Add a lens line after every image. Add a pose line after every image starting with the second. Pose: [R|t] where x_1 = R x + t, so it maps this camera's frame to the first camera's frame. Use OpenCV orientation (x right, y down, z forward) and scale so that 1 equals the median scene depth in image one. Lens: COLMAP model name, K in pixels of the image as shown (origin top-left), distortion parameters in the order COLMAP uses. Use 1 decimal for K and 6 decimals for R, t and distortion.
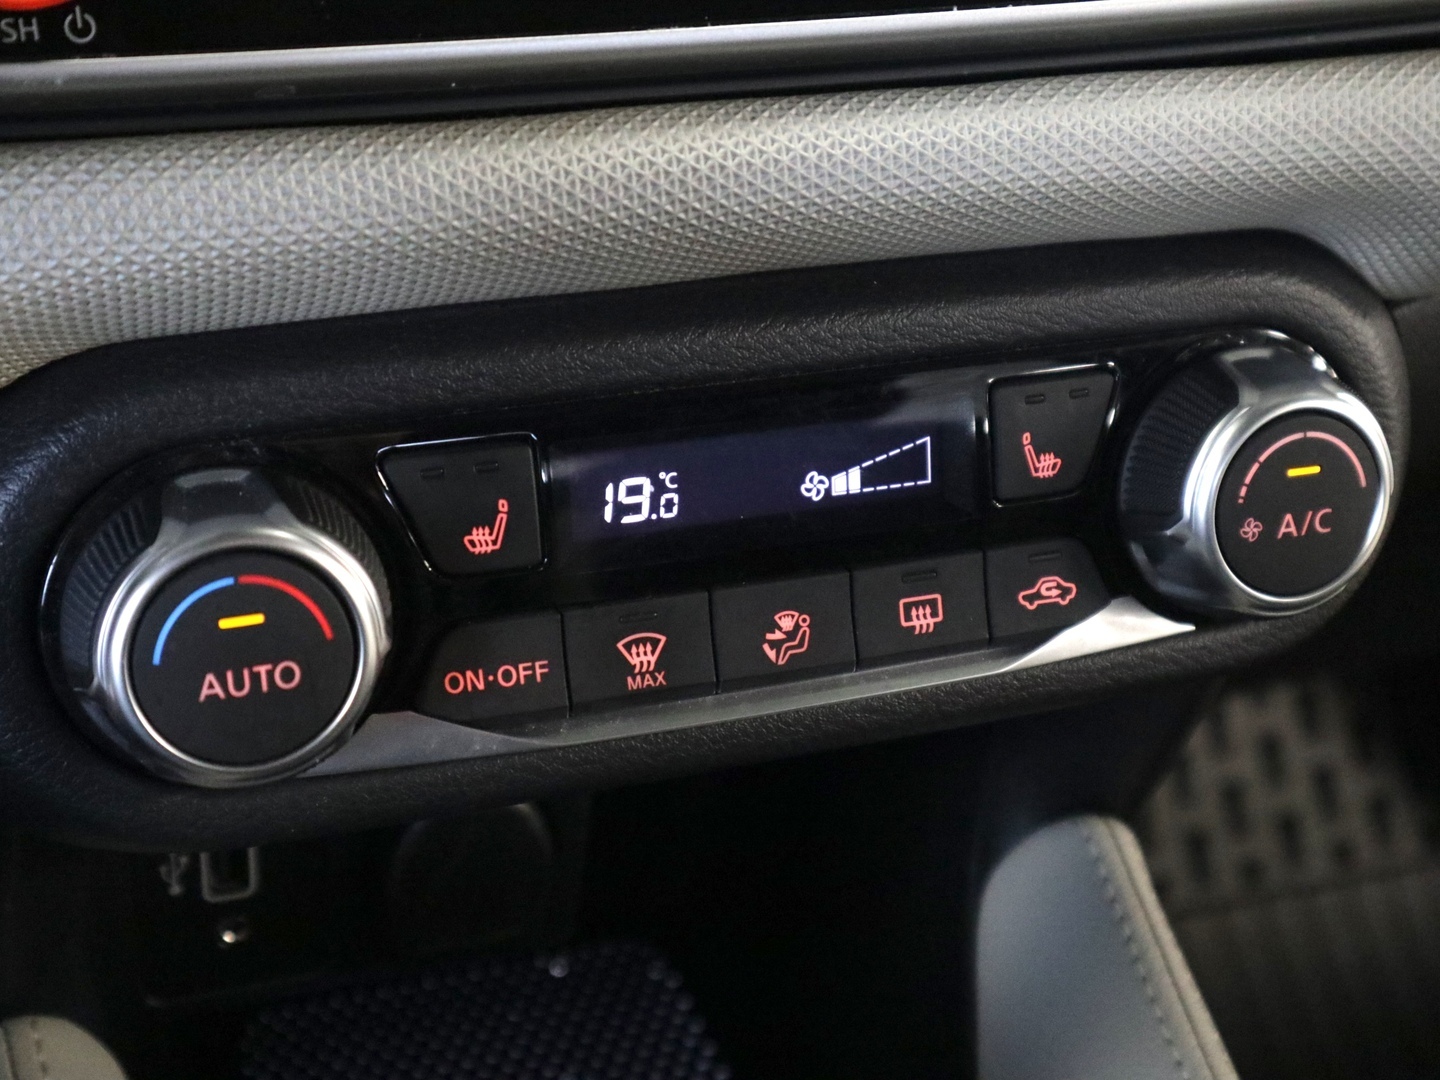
lens RADIAL K [[2101.1, 0, 720.0], [0, 2101.1, 540.0], [0, 0, 1]] dist [0.012956, 0.011897]
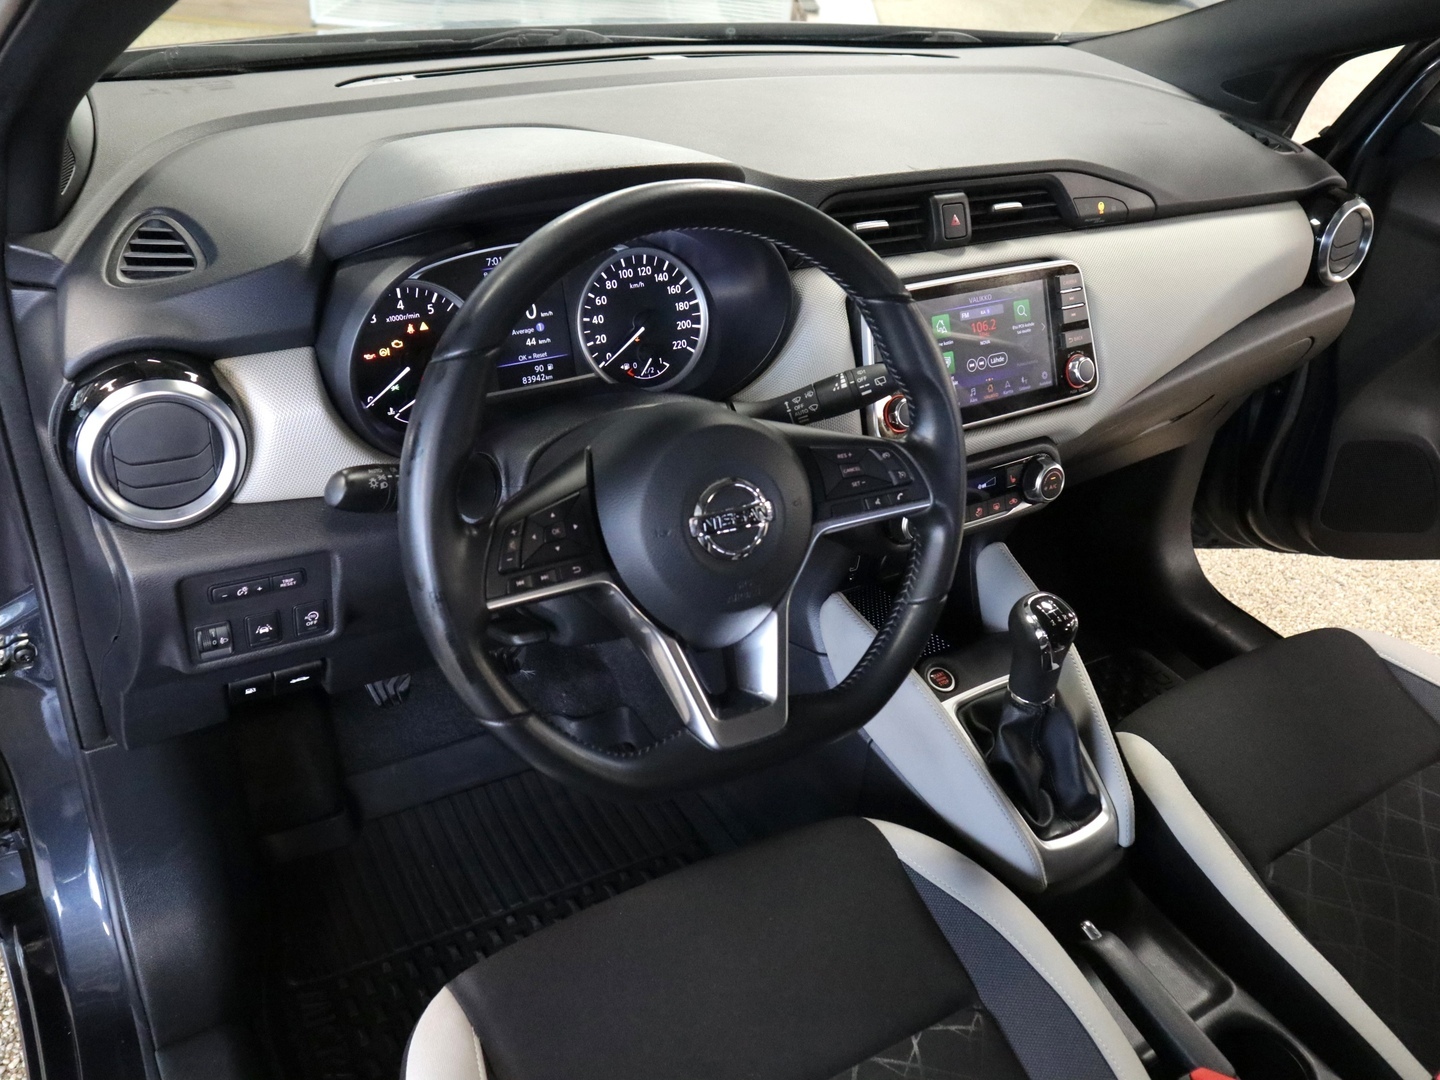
lens RADIAL K [[1210.4, 0, 720.0], [0, 1210.4, 540.0], [0, 0, 1]] dist [-0.017370, 0.005451]
pose [[0.972865, -0.088477, 0.213789, -1.423737], [0.070915, 0.993550, 0.088481, -0.231444], [-0.220239, -0.070920, 0.972864, -2.209345]]
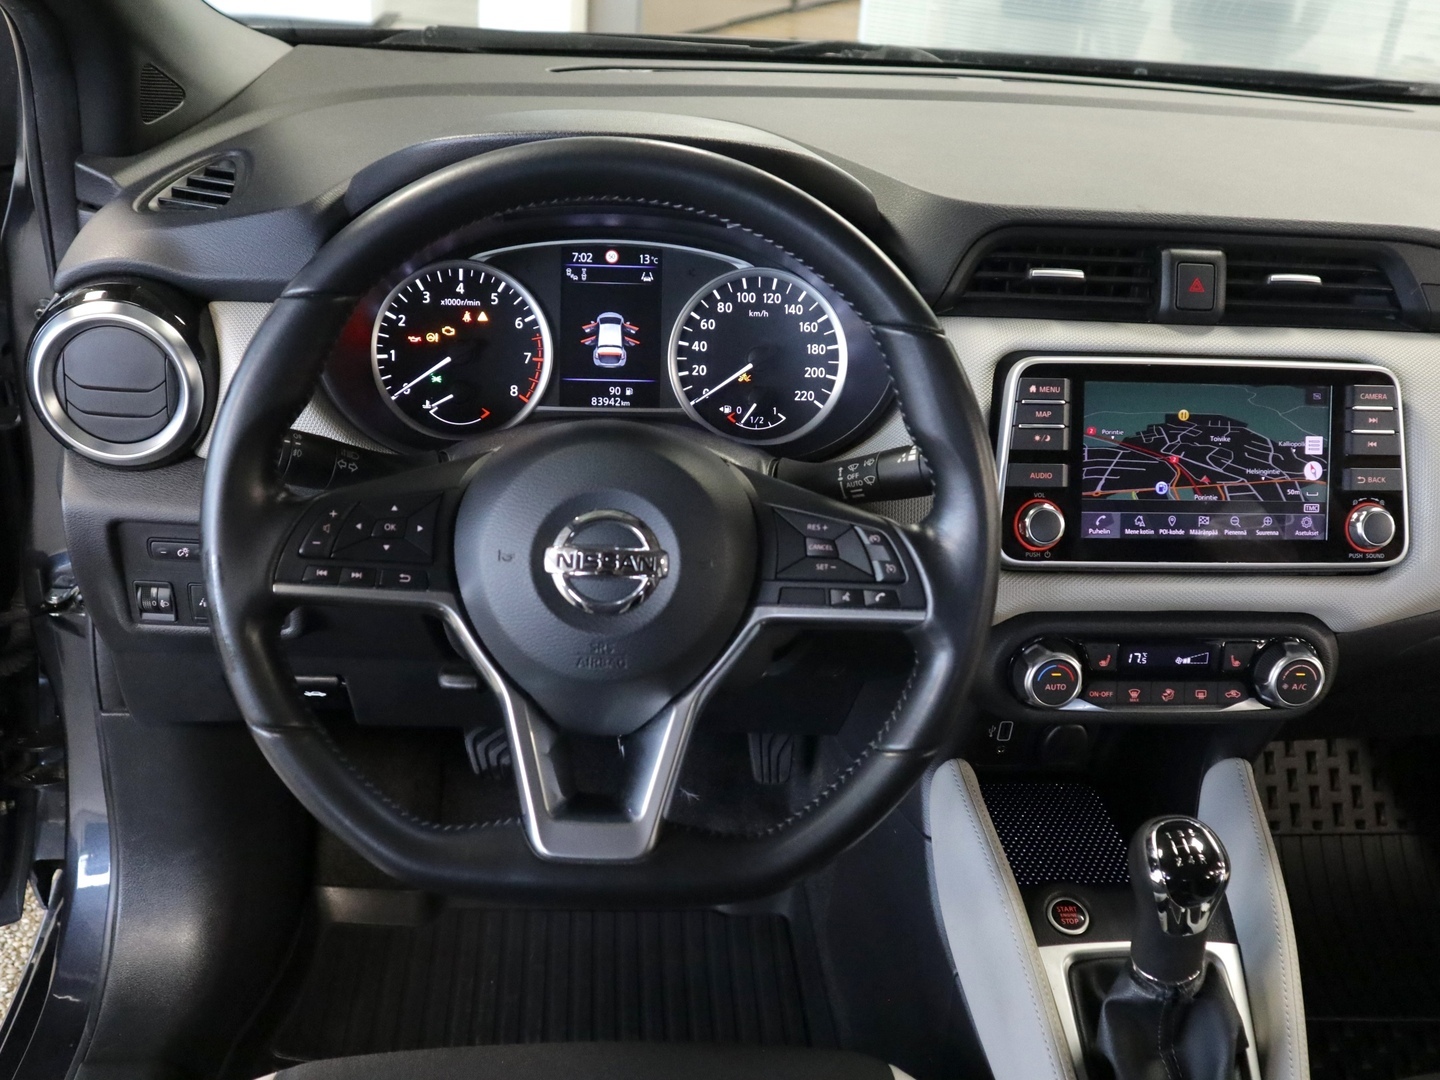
lens RADIAL K [[1458.0, 0, 720.0], [0, 1458.0, 540.0], [0, 0, 1]] dist [0.015643, -0.005866]
pose [[0.970213, 0.130533, -0.204080, -0.280208], [-0.138413, 0.990065, -0.024762, -0.064790], [0.198820, 0.052271, 0.978641, -2.057308]]
